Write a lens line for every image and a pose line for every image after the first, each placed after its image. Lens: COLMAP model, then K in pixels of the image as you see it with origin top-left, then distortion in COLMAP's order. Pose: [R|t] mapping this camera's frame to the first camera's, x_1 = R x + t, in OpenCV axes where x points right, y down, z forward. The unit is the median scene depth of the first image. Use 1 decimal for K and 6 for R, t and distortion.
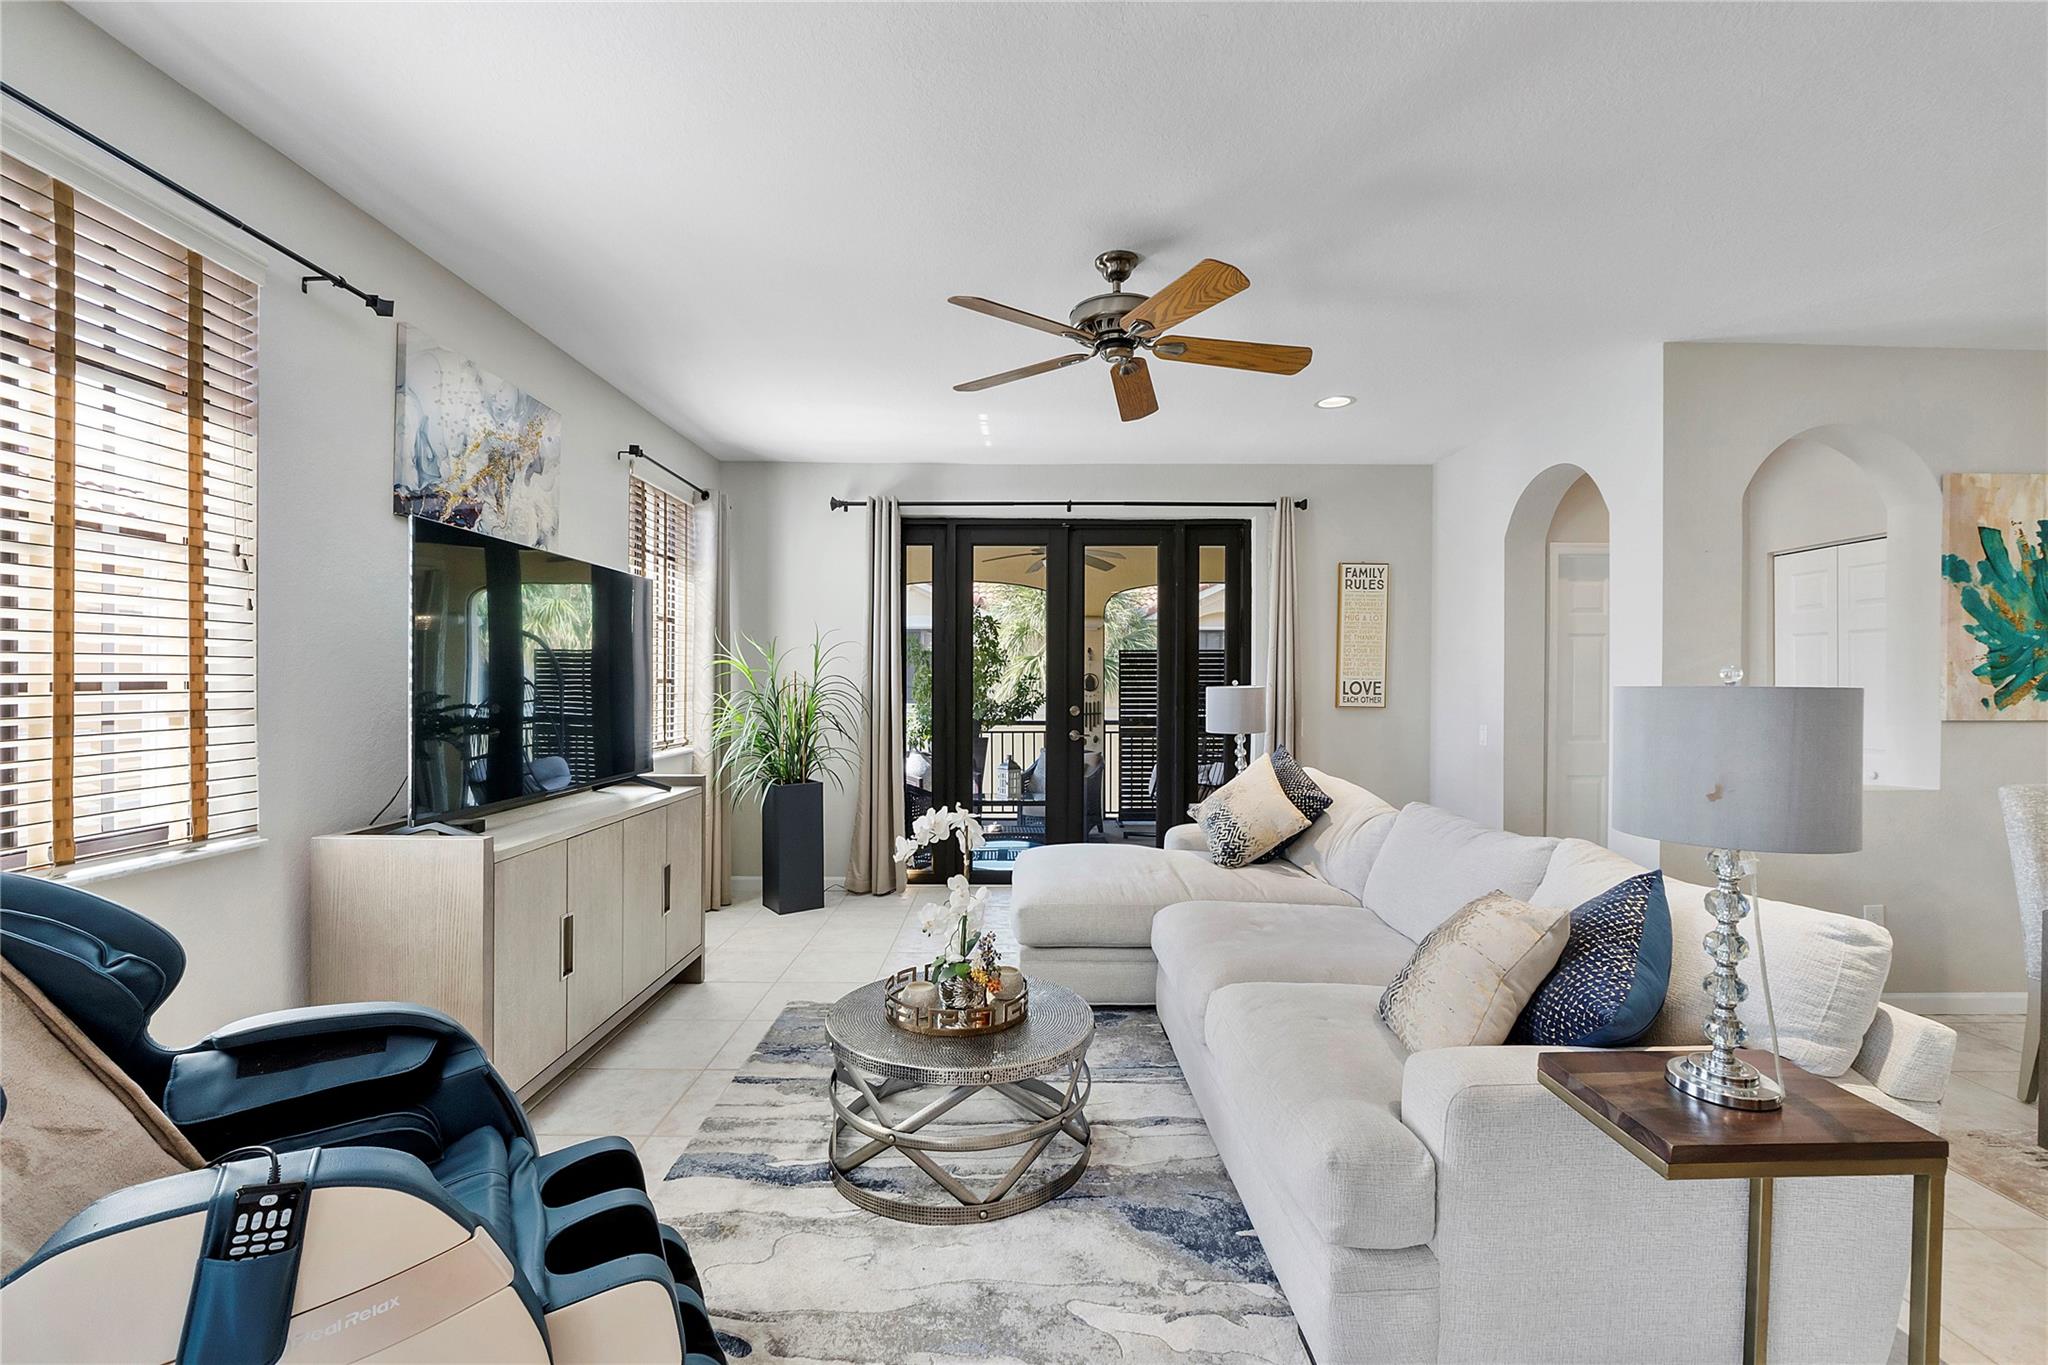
lens RADIAL K [[868.0, 0, 1030.4], [0, 868.0, 685.8], [0, 0, 1]] dist [-0.007597, -0.000422]
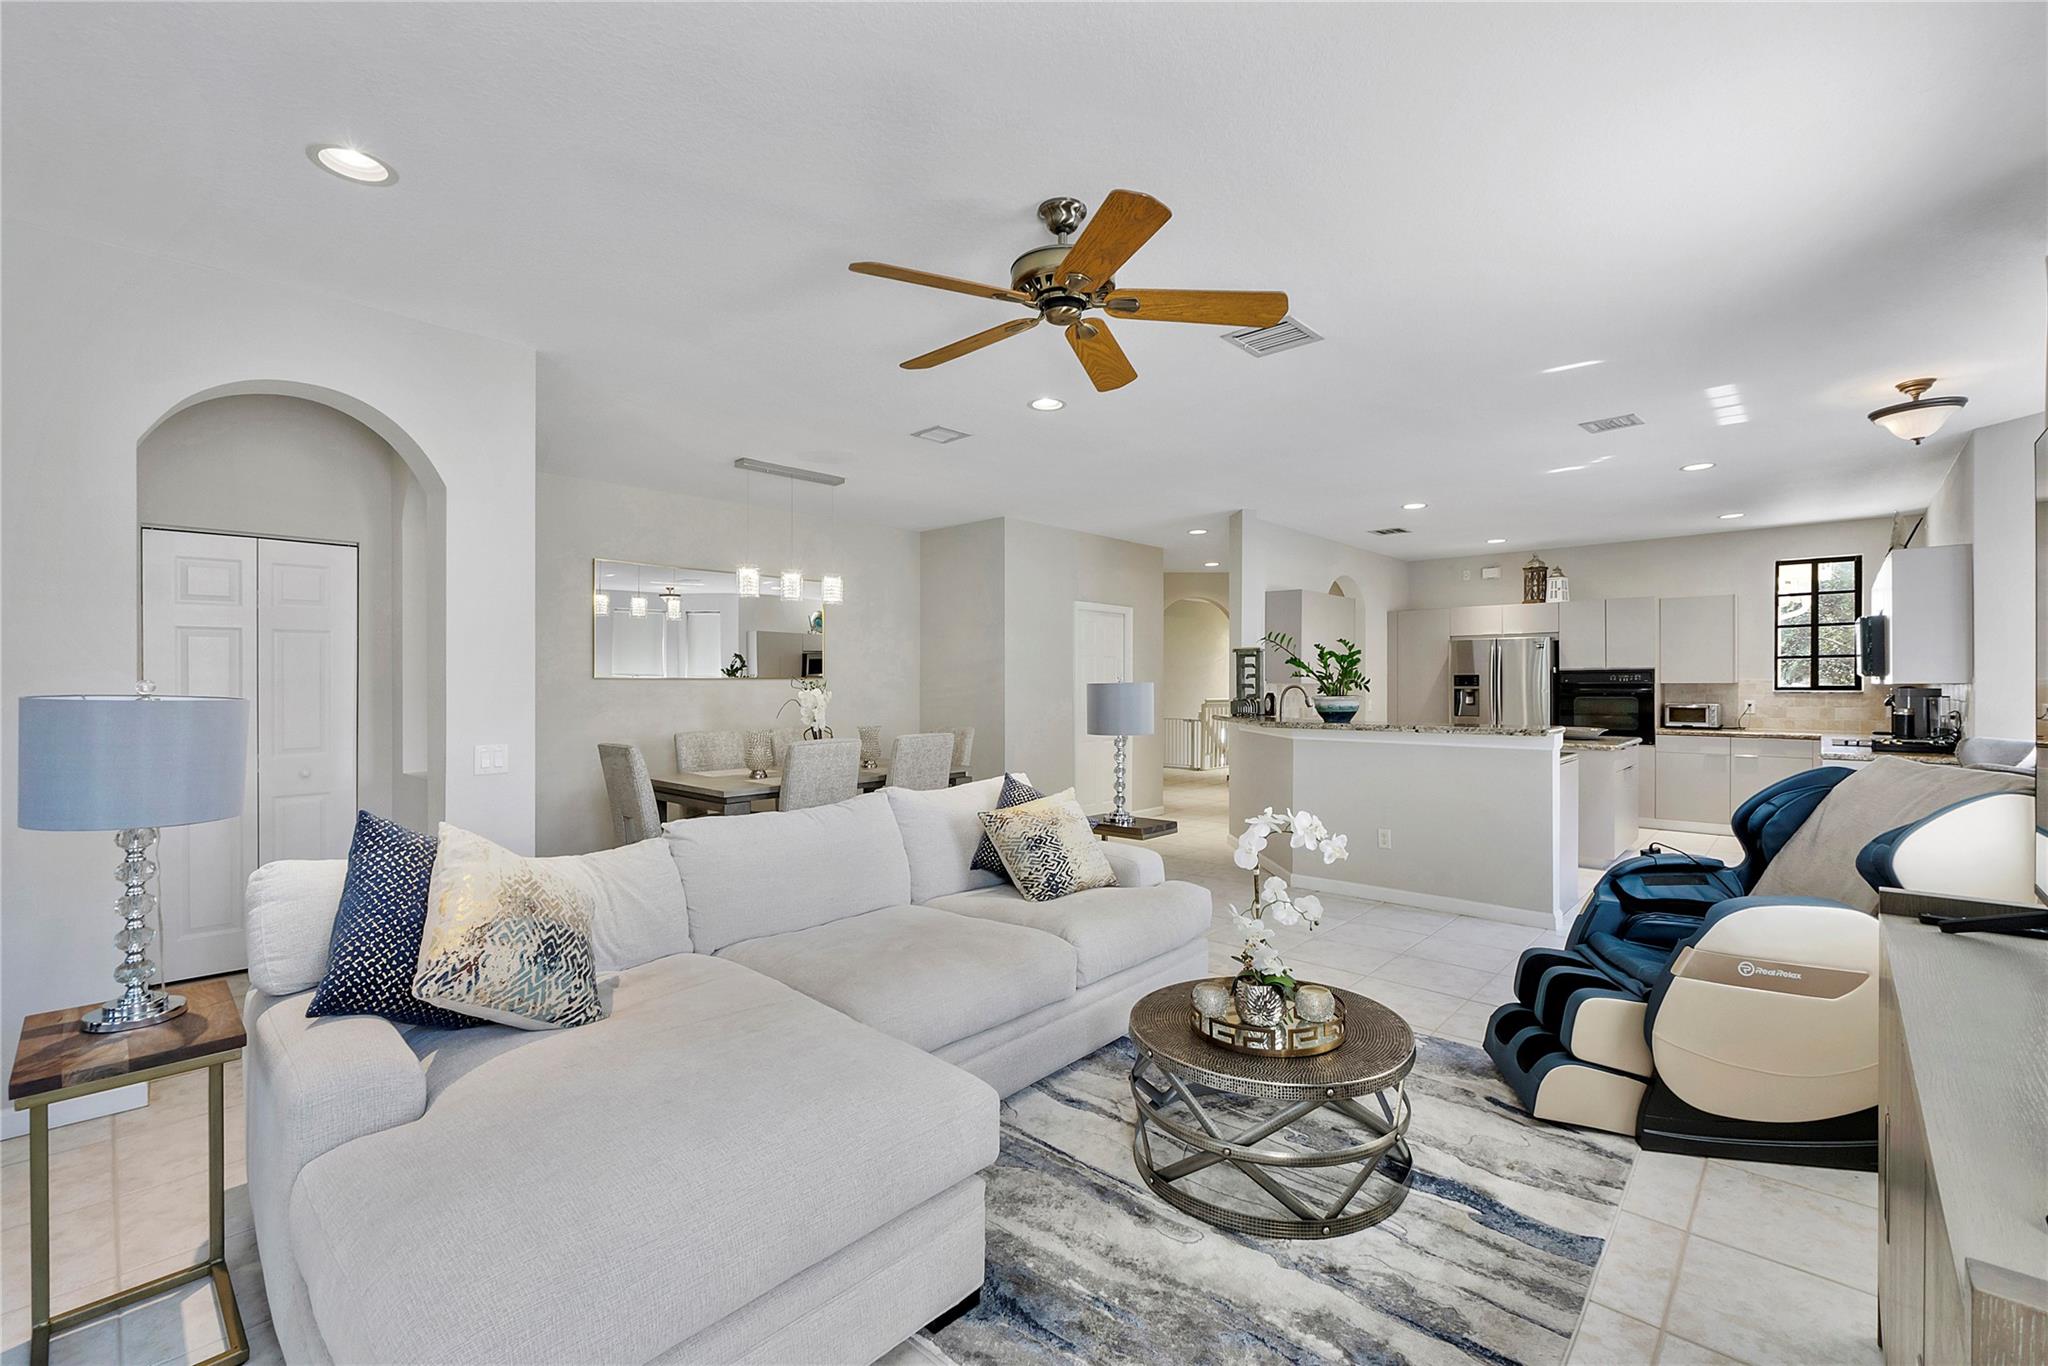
lens RADIAL K [[875.8, 0, 1030.3], [0, 875.8, 685.8], [0, 0, 1]] dist [-0.002400, -0.000863]
pose [[-0.738193, -0.003328, 0.674582, -0.394315], [0.003534, 0.999955, 0.008801, -0.007315], [-0.674581, 0.008881, -0.738148, 1.364473]]
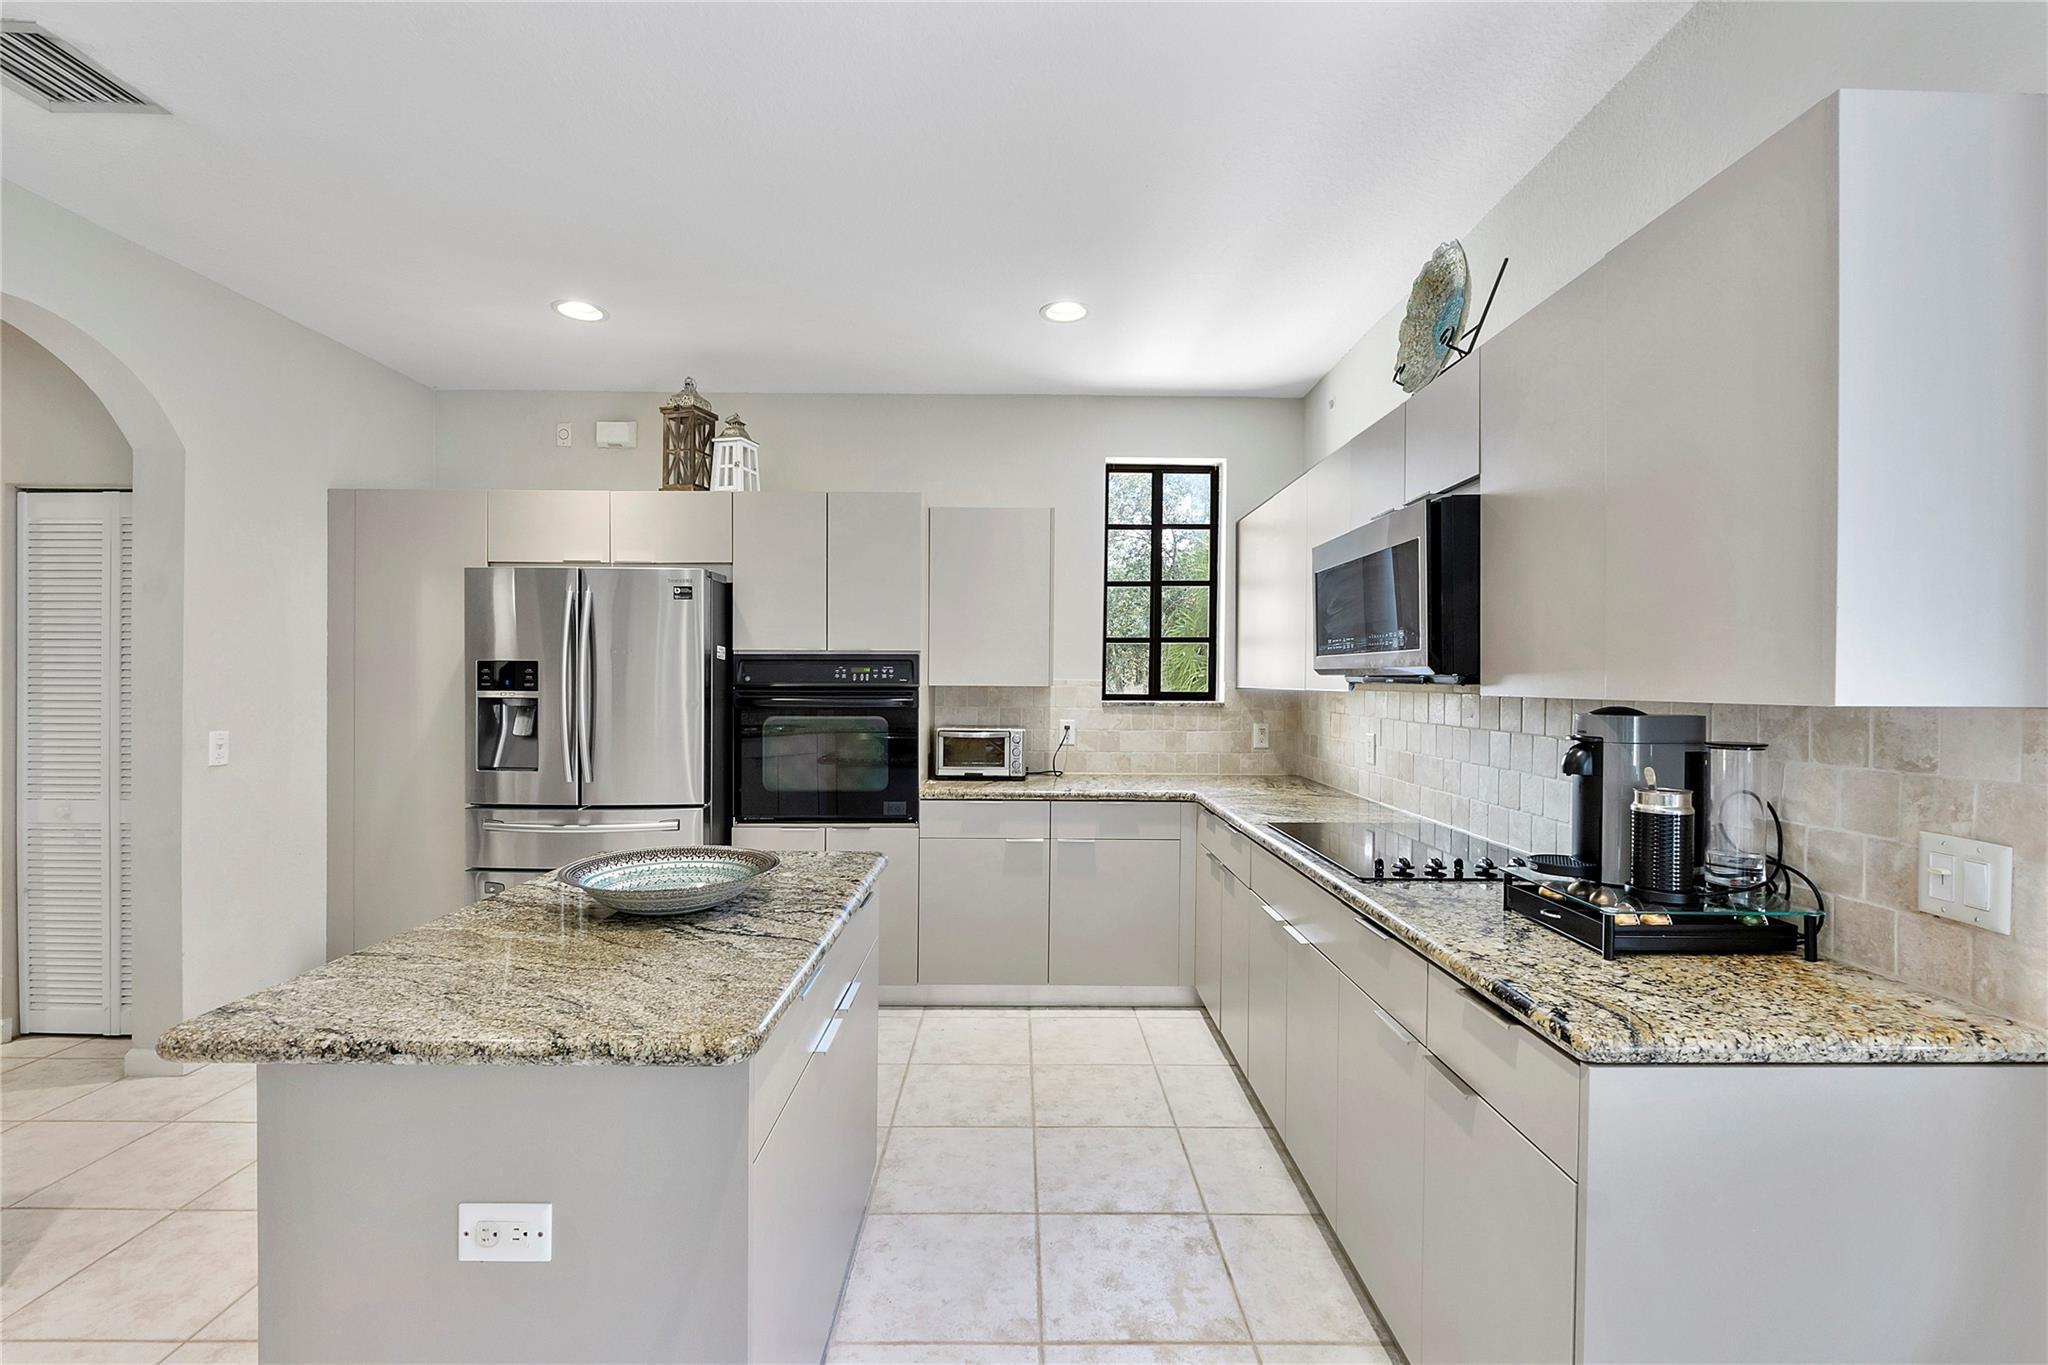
lens RADIAL K [[868.0, 0, 1030.4], [0, 868.0, 685.8], [0, 0, 1]] dist [-0.007597, -0.000422]
pose [[-0.999911, -0.010586, -0.008104, -0.182062], [-0.010669, 0.999891, 0.010205, -0.000306], [0.007995, 0.010290, -0.999915, -0.382113]]
